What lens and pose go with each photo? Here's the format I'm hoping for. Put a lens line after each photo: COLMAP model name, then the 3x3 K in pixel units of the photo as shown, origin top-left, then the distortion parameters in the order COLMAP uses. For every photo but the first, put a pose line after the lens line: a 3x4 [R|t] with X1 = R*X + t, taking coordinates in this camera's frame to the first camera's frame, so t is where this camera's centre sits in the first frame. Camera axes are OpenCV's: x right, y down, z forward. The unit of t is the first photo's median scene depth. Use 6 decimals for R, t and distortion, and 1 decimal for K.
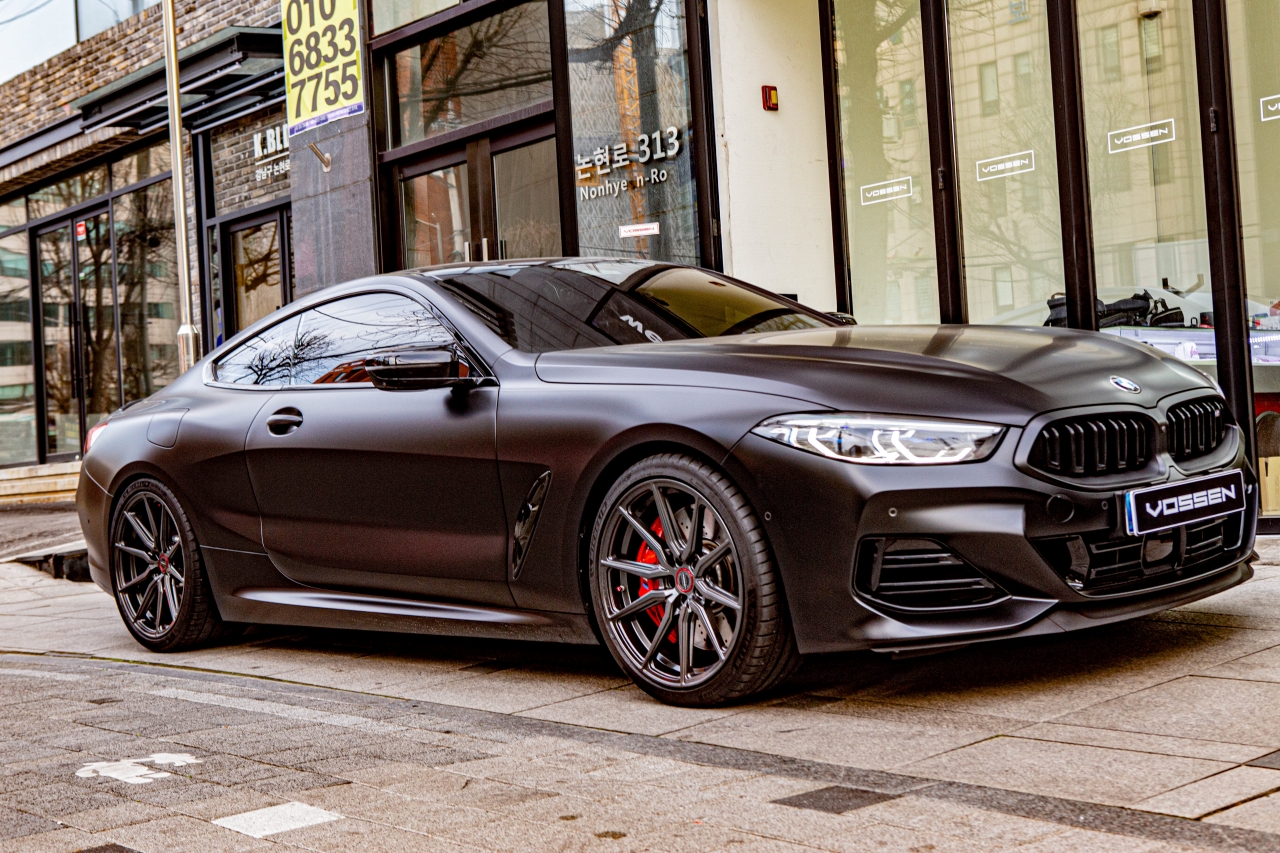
lens RADIAL K [[1900.7, 0, 640.0], [0, 1900.7, 426.5], [0, 0, 1]] dist [0.038350, 0.048271]
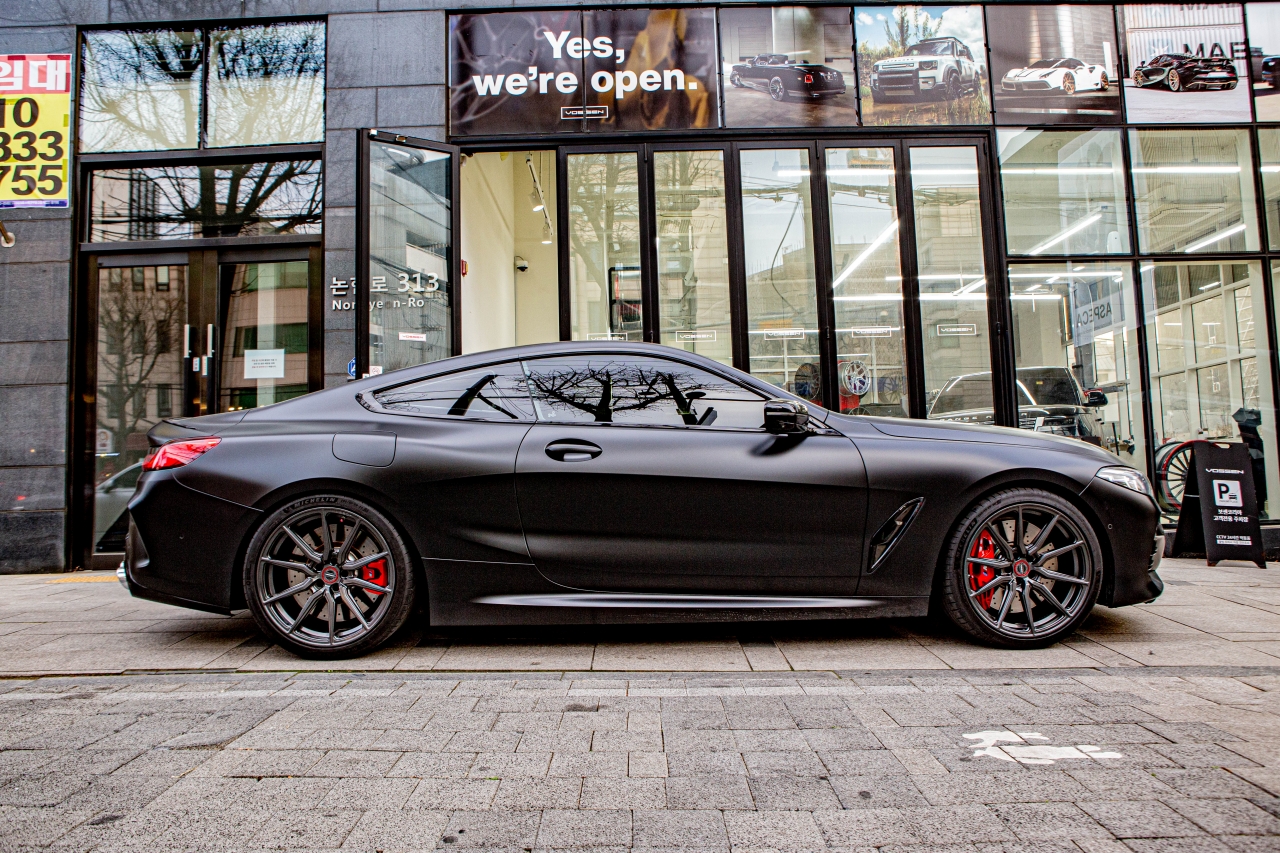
lens RADIAL K [[881.8, 0, 640.0], [0, 881.8, 426.5], [0, 0, 1]] dist [-0.101510, 0.062924]
pose [[0.618675, 0.090837, 0.780378, -0.605050], [-0.030921, 0.995339, -0.091345, 0.032183], [-0.785039, 0.032383, 0.618600, 0.653646]]
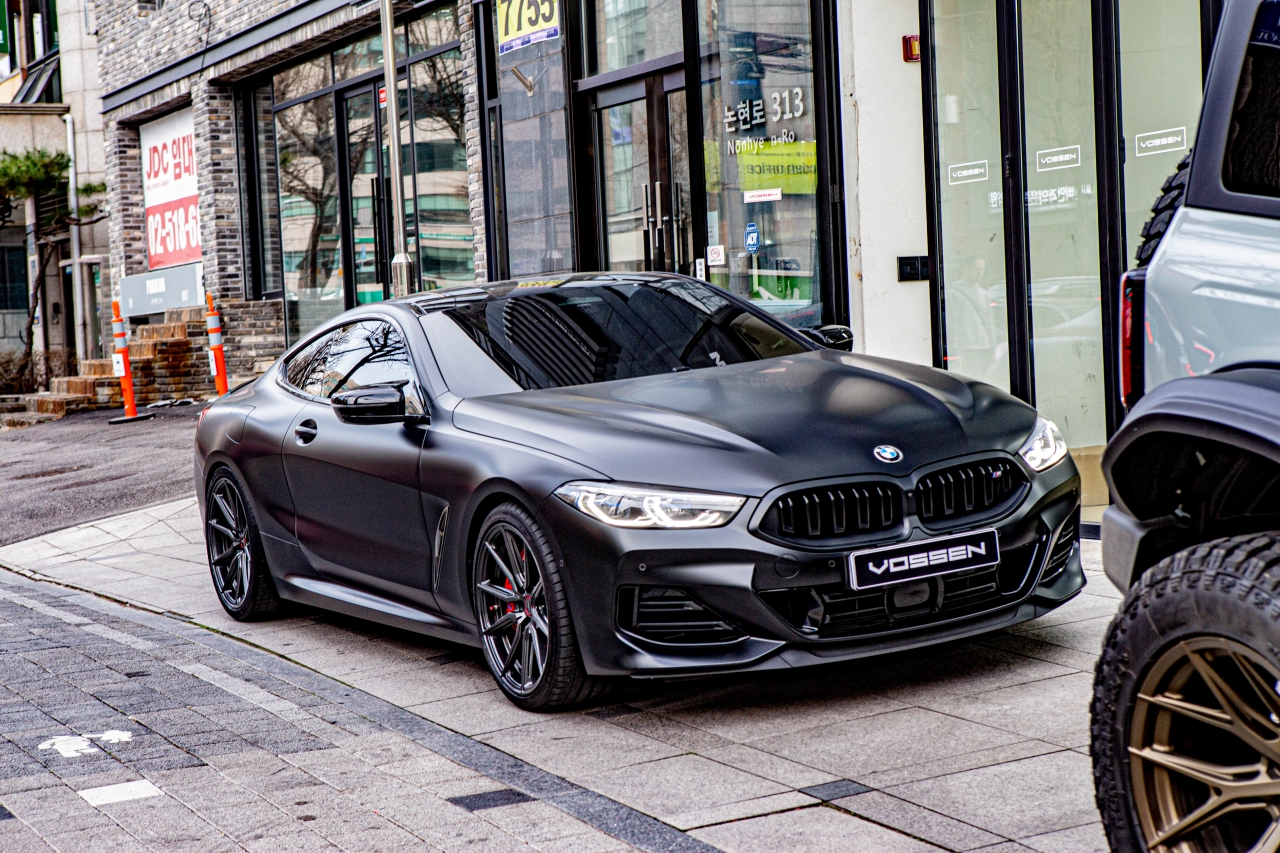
lens RADIAL K [[2585.6, 0, 640.0], [0, 2585.6, 426.5], [0, 0, 1]] dist [0.324236, -0.012236]
pose [[0.963979, 0.021107, -0.265141, 0.441537], [0.001003, 0.996551, 0.082976, -0.142503], [0.265978, -0.080253, 0.960633, -0.468363]]
